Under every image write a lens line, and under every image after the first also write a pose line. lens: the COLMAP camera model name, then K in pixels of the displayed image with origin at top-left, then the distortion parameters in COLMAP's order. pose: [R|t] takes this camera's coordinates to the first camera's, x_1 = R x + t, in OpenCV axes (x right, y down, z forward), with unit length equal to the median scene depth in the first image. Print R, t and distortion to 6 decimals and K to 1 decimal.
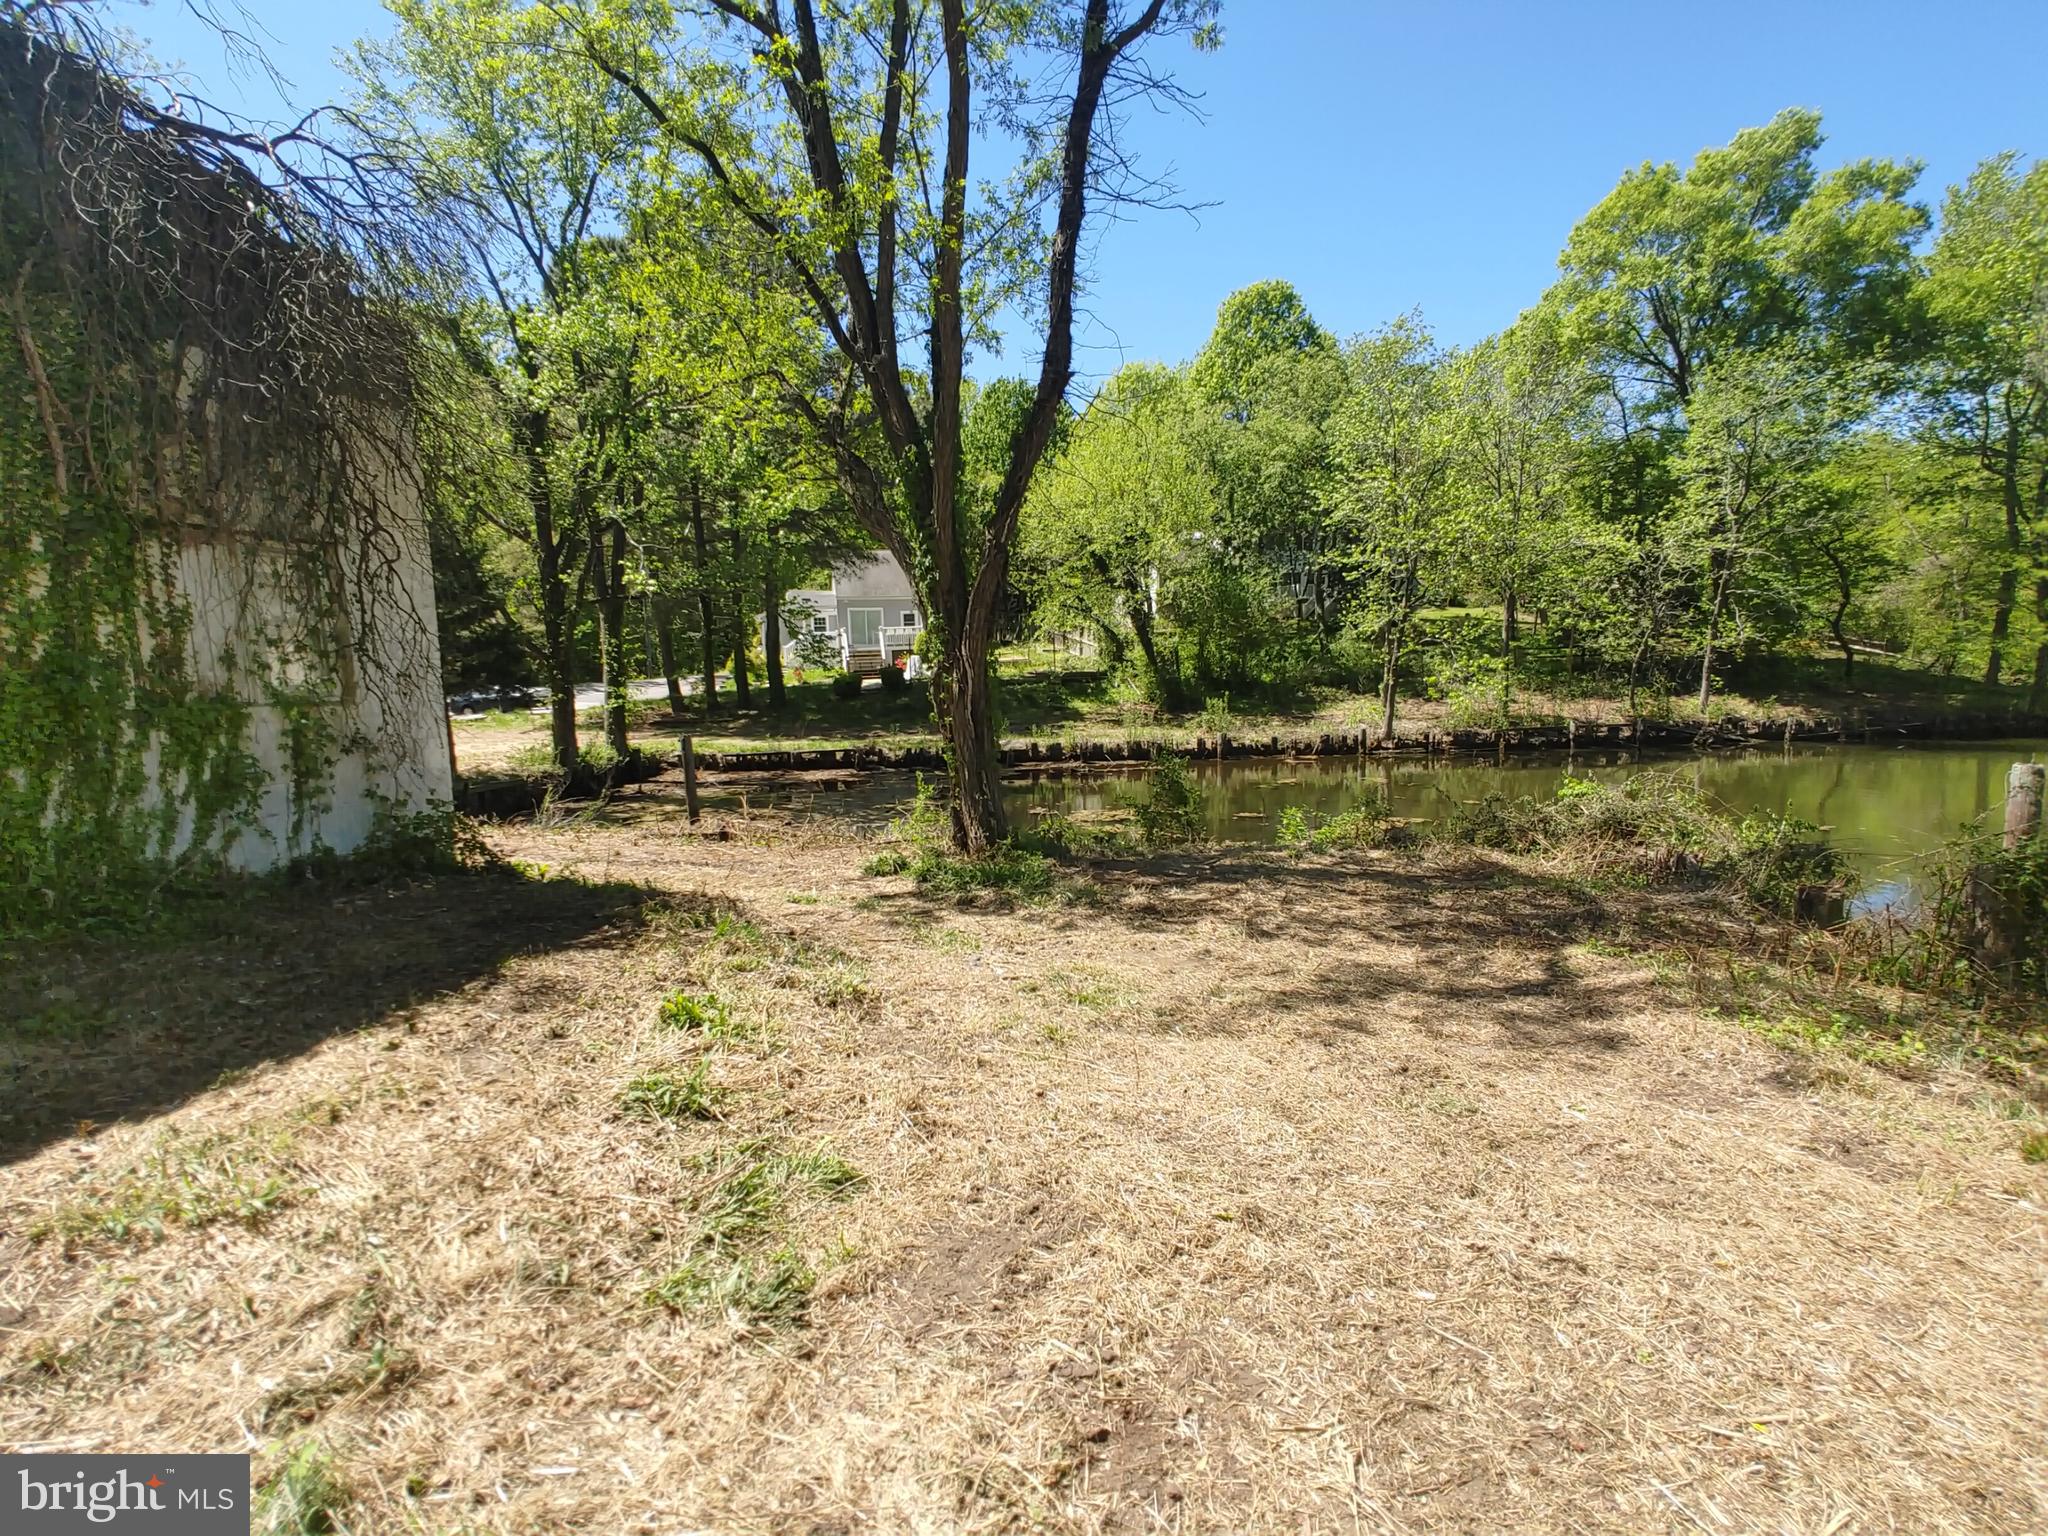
lens RADIAL K [[901.2, 0, 1040.2], [0, 901.2, 768.5], [0, 0, 1]] dist [0.002606, 0.000482]
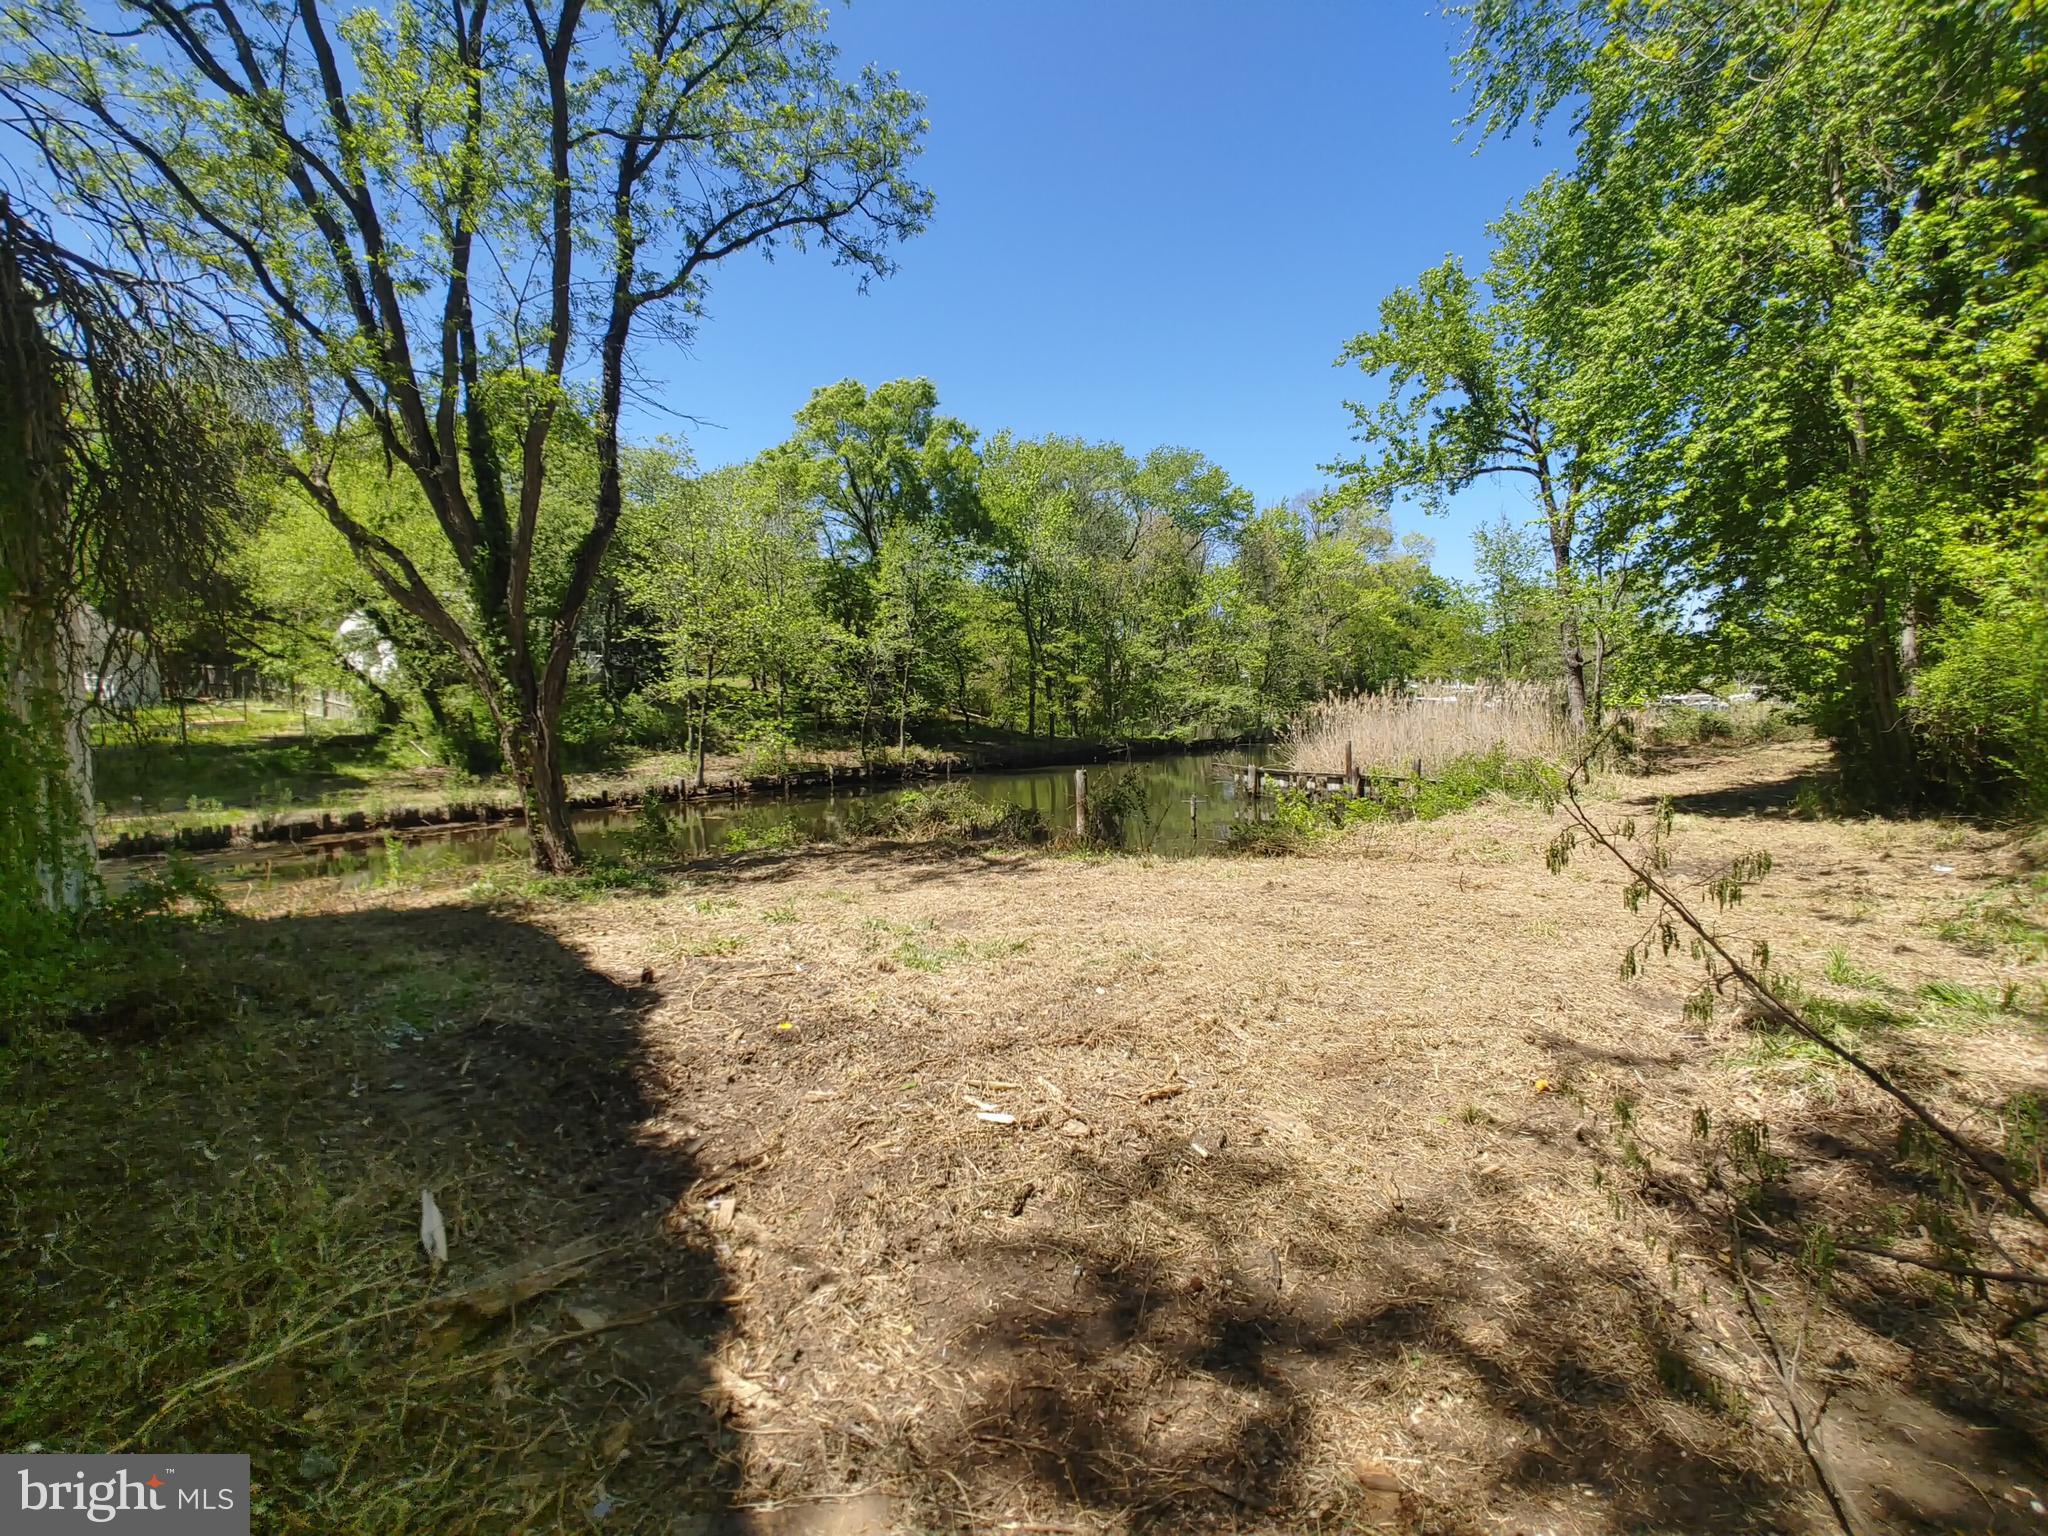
lens RADIAL K [[826.1, 0, 1018.4], [0, 826.1, 756.0], [0, 0, 1]] dist [0.008953, 0.000439]
pose [[0.688899, -0.031415, 0.724177, -0.115367], [0.088254, 0.995263, -0.040779, 0.008281], [-0.719465, 0.092004, 0.688408, -0.064201]]
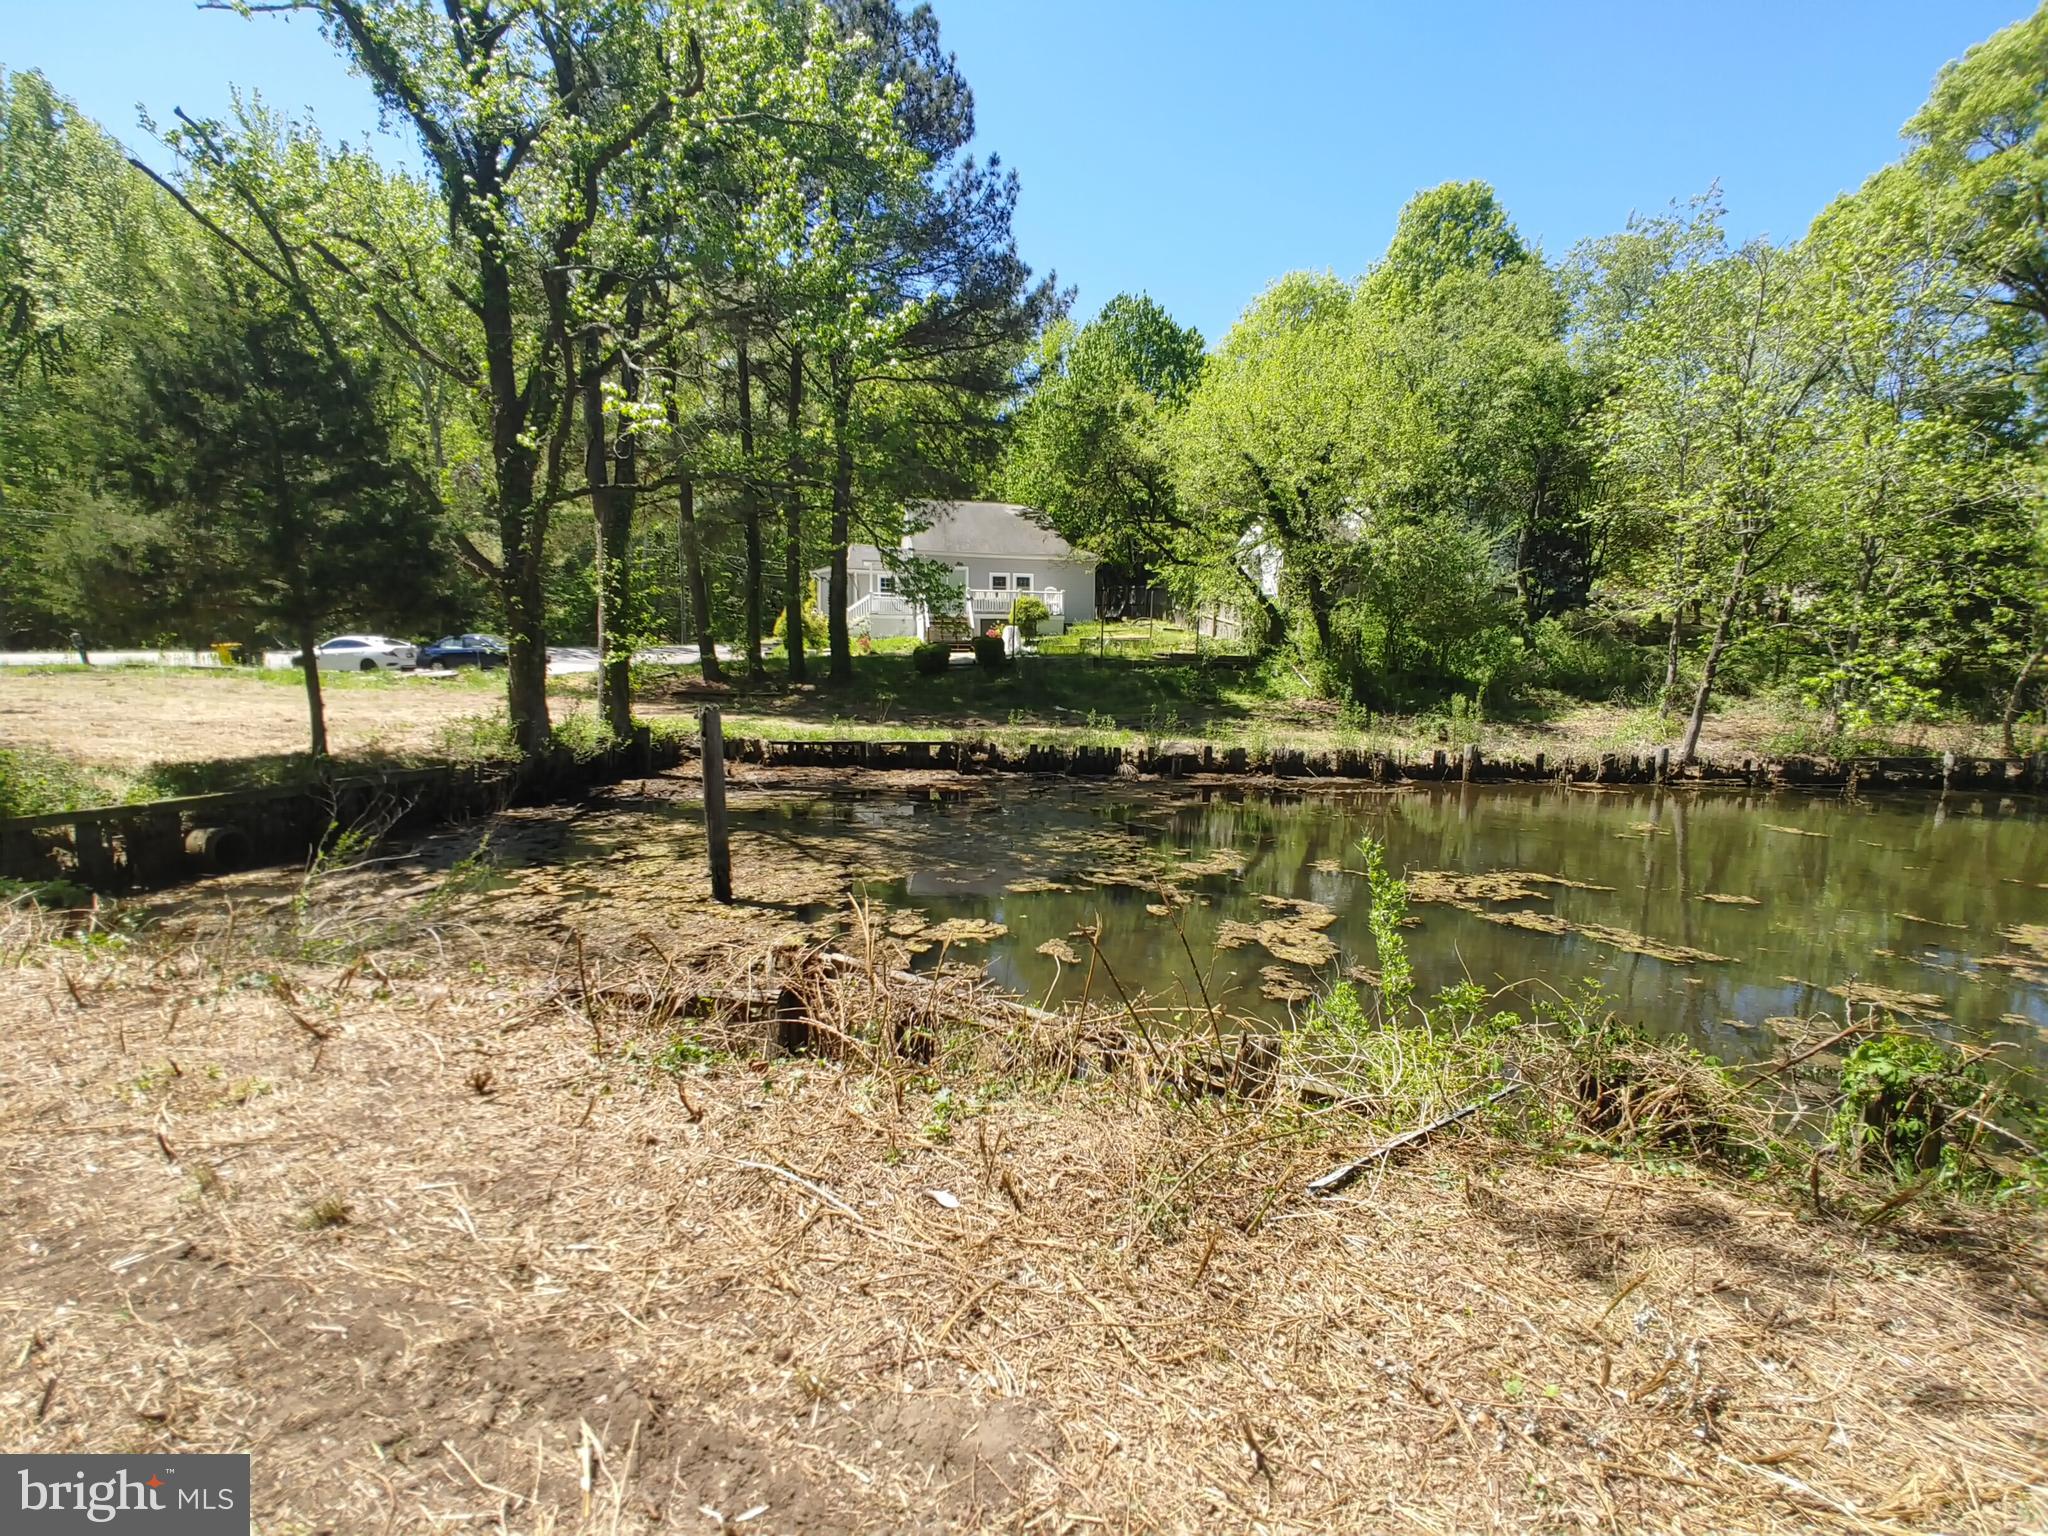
lens RADIAL K [[934.8, 0, 1073.7], [0, 934.8, 801.7], [0, 0, 1]] dist [0.001835, -0.000227]
pose [[0.998603, 0.049989, -0.017132, -0.086289], [-0.049310, 0.998061, 0.037983, -0.006664], [0.018997, -0.037085, 0.999132, 0.236903]]
